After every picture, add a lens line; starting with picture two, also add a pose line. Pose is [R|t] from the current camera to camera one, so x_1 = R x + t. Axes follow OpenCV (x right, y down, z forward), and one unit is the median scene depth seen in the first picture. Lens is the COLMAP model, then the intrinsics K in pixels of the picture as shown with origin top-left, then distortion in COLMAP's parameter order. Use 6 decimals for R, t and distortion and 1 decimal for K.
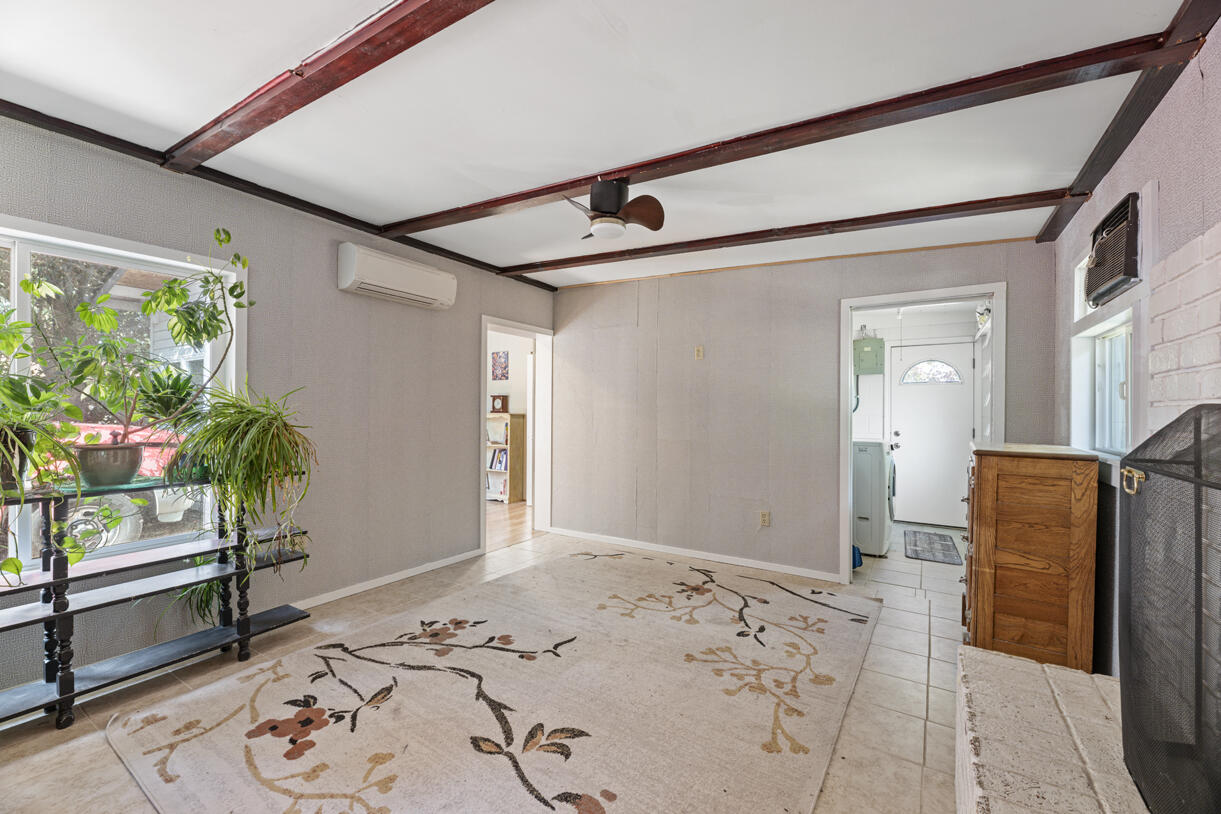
lens RADIAL K [[495.9, 0, 614.8], [0, 495.9, 408.4], [0, 0, 1]] dist [-0.001168, -0.000035]
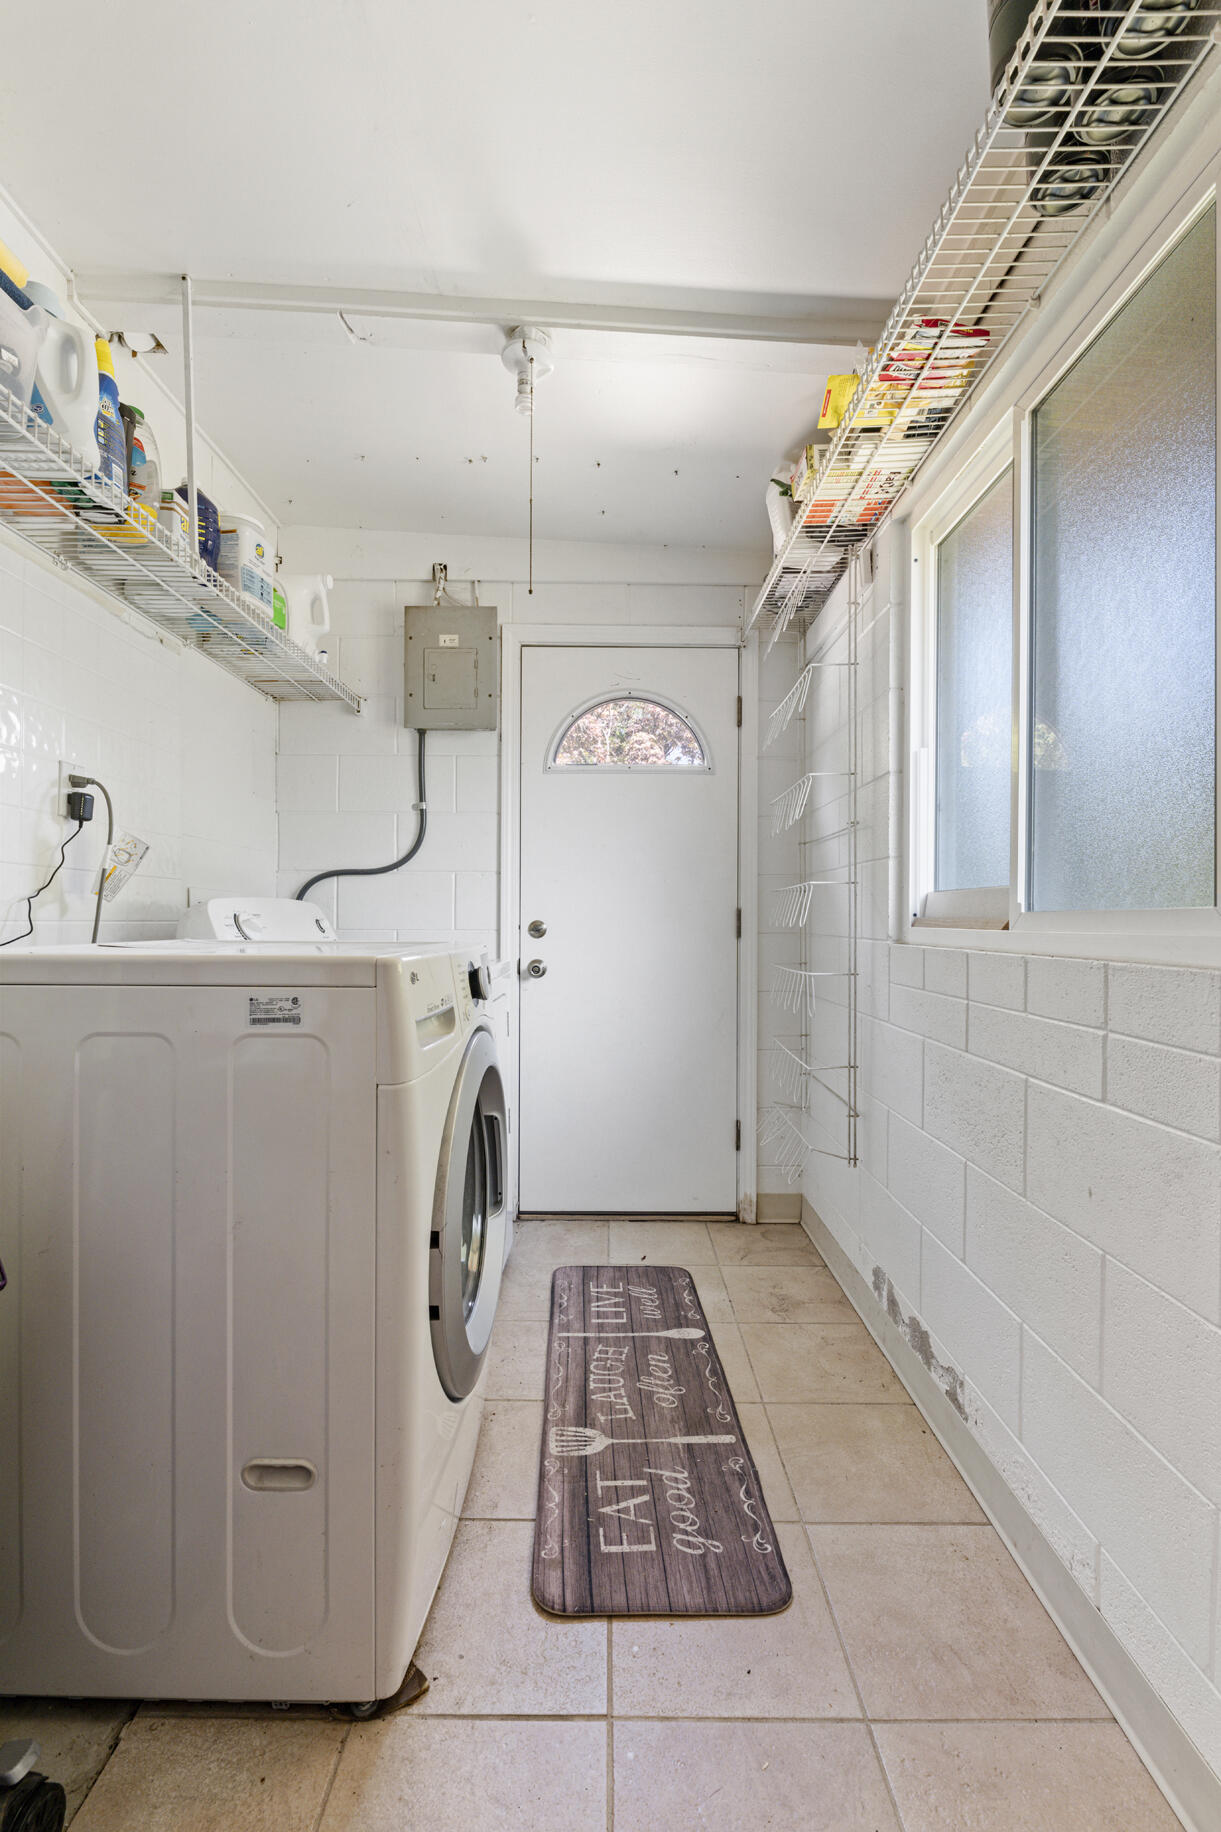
lens RADIAL K [[789.8, 0, 608.2], [0, 789.8, 919.0], [0, 0, 1]] dist [-0.000186, -0.000007]
pose [[0.842083, 0.002654, 0.539341, 0.343727], [-0.007261, 0.999953, 0.006417, 0.040514], [-0.539299, -0.009320, 0.842063, 0.565710]]
